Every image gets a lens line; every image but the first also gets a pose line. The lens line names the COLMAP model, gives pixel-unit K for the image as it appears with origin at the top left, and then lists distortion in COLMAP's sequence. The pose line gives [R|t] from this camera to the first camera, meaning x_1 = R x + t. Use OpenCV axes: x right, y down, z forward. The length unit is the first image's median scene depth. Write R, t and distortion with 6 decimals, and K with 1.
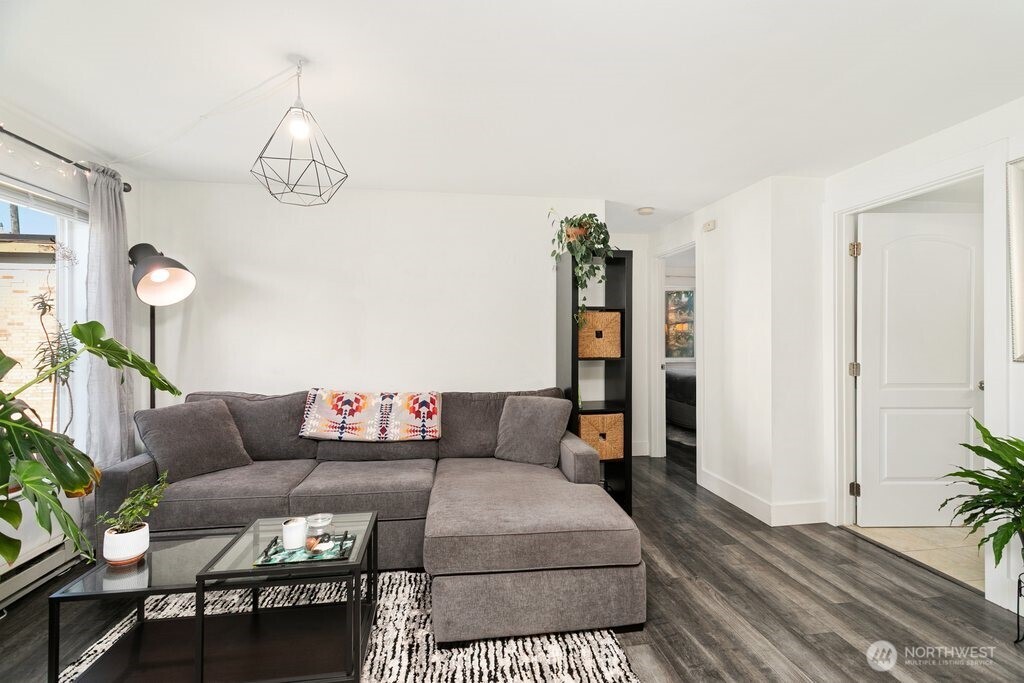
lens RADIAL K [[482.2, 0, 511.2], [0, 482.2, 336.9], [0, 0, 1]] dist [-0.005503, 0.001796]
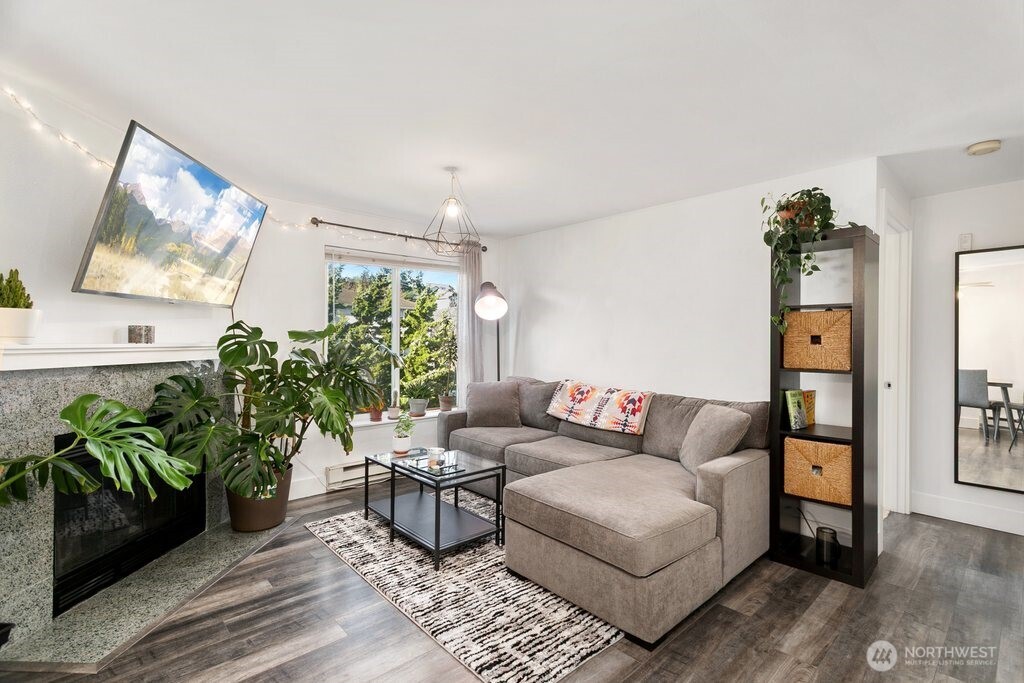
lens RADIAL K [[482.2, 0, 511.1], [0, 482.2, 338.3], [0, 0, 1]] dist [-0.005503, 0.001796]
pose [[0.550548, 0.004724, -0.834790, 0.615884], [-0.009620, 0.999953, -0.000685, -0.002326], [0.834748, 0.008408, 0.550568, 0.165385]]
